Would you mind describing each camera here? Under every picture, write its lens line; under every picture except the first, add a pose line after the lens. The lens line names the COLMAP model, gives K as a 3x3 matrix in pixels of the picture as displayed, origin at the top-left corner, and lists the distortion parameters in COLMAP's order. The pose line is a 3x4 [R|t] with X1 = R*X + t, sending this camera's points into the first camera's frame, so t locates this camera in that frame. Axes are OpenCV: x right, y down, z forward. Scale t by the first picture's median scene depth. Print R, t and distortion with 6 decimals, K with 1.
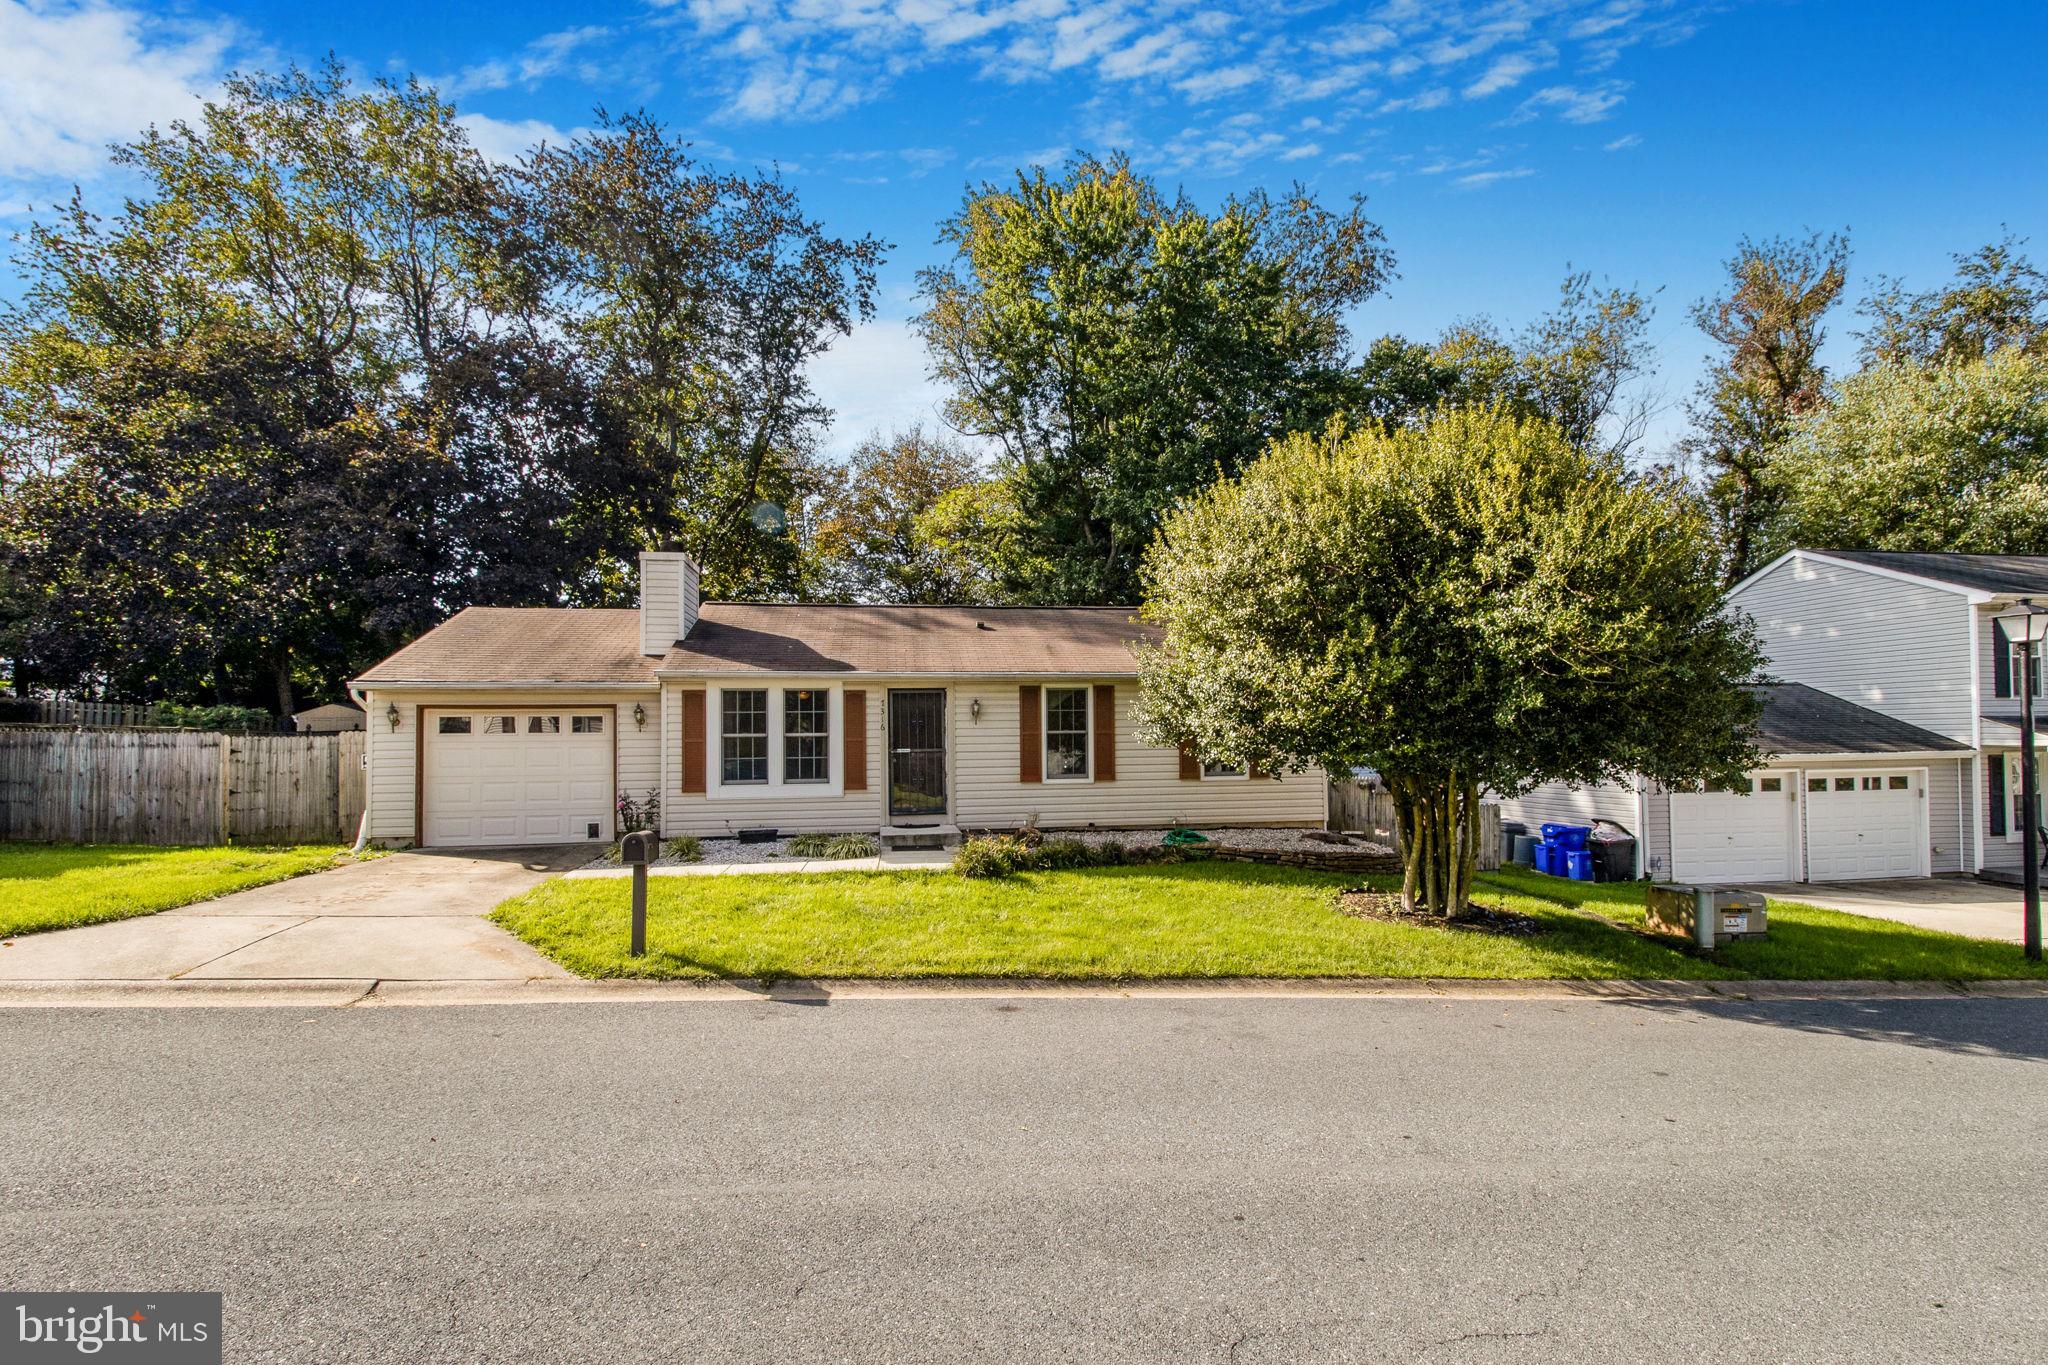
lens RADIAL K [[1026.5, 0, 1028.4], [0, 1026.5, 646.3], [0, 0, 1]] dist [0.047248, -0.022692]
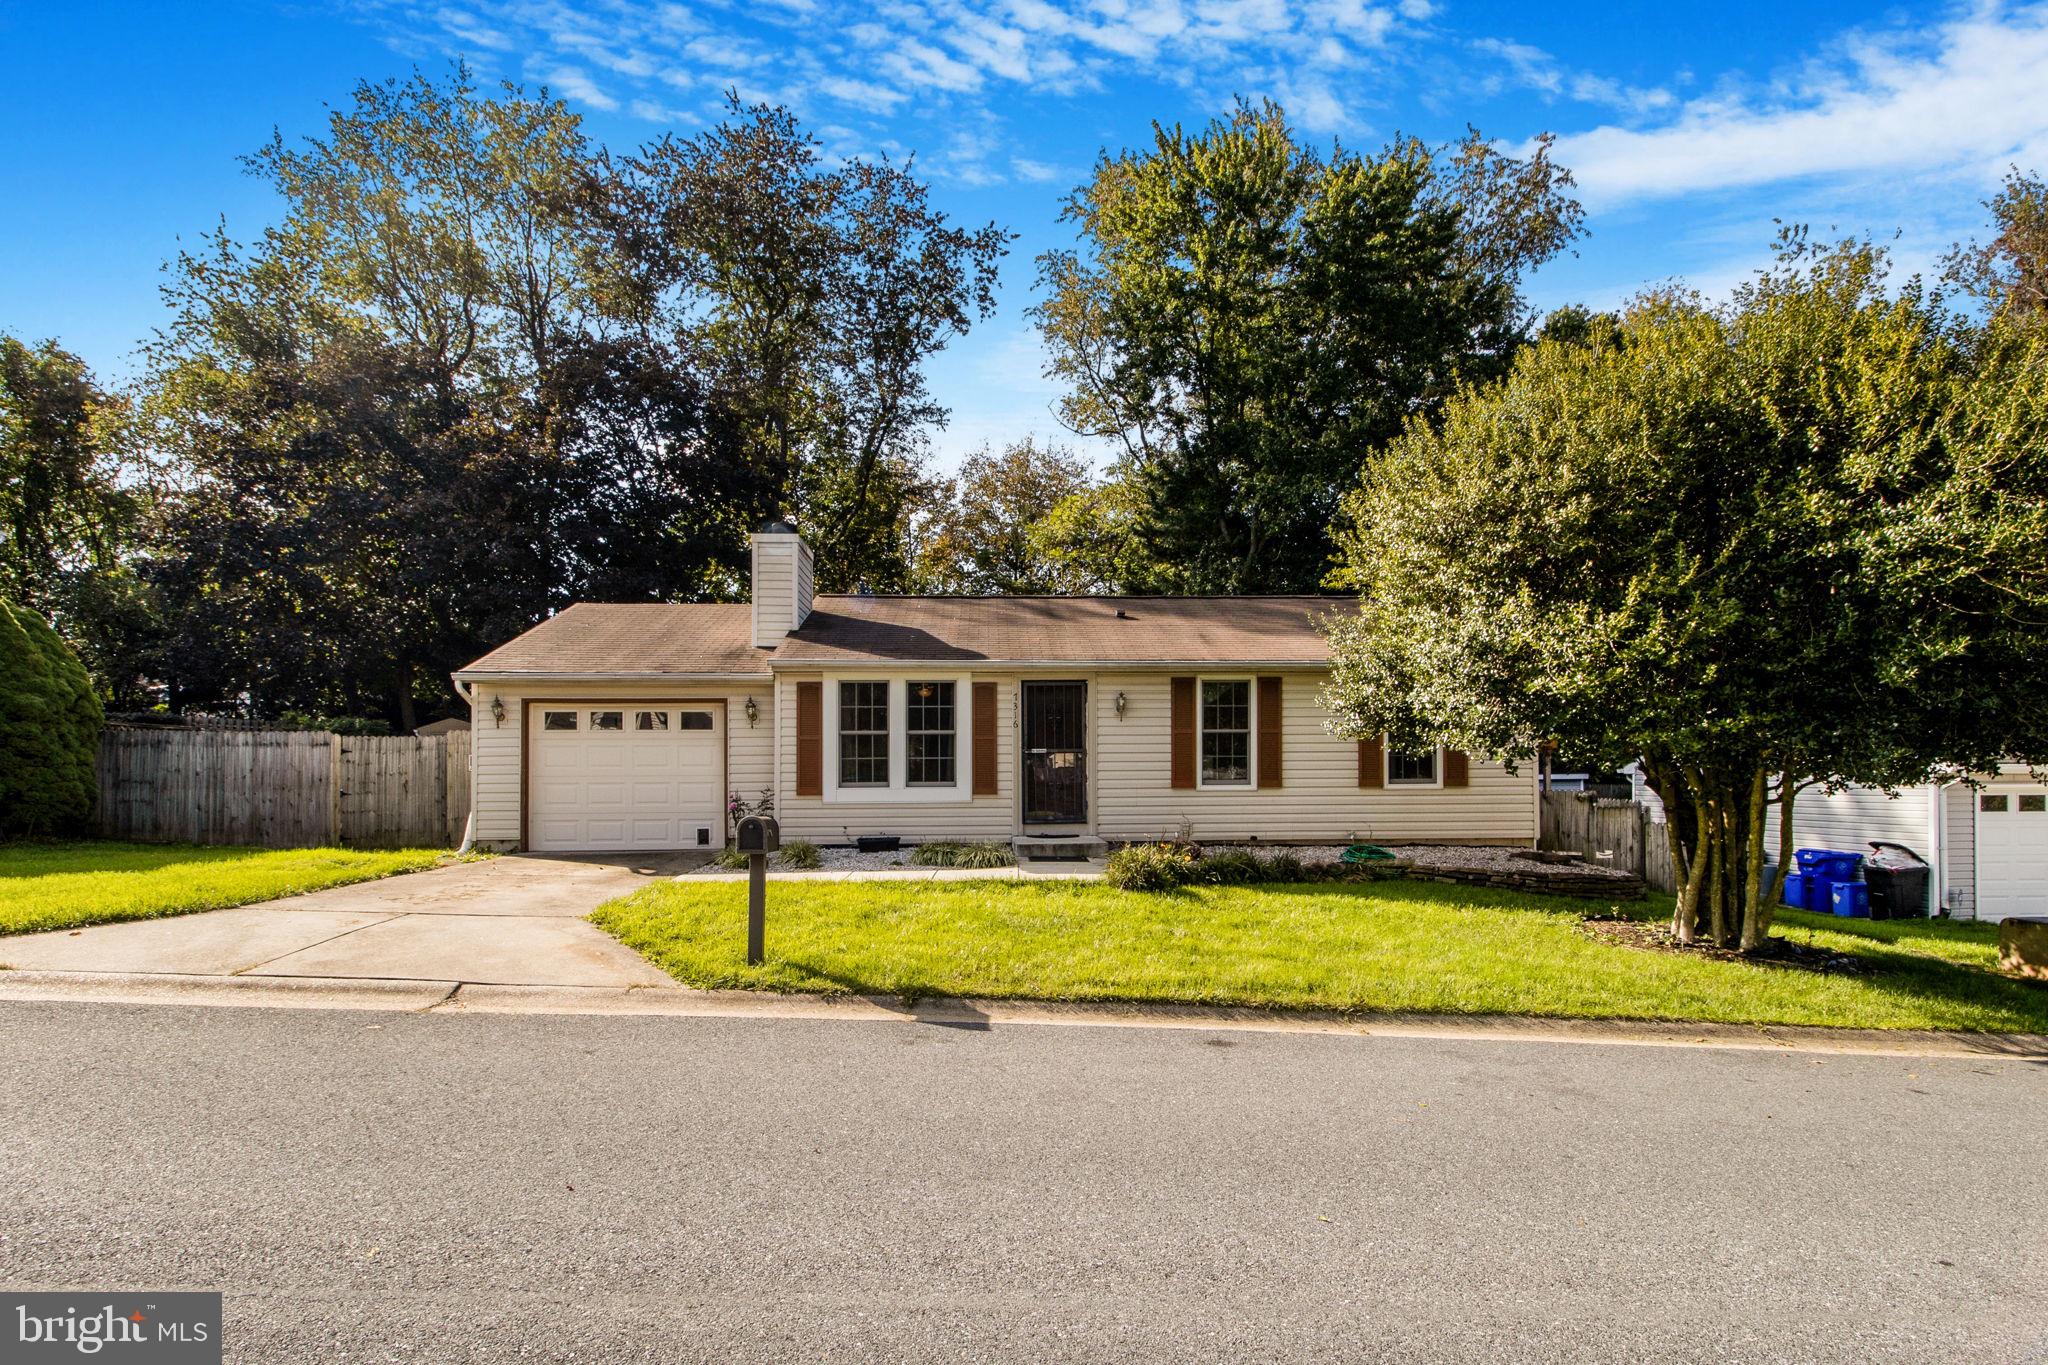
lens RADIAL K [[1017.8, 0, 1024.0], [0, 1017.8, 682.5], [0, 0, 1]] dist [0.045654, -0.022007]
pose [[0.995714, 0.000551, -0.092483, -0.060976], [-0.001086, 0.999983, -0.005737, 0.054616], [0.092478, 0.005813, 0.995698, 0.140817]]
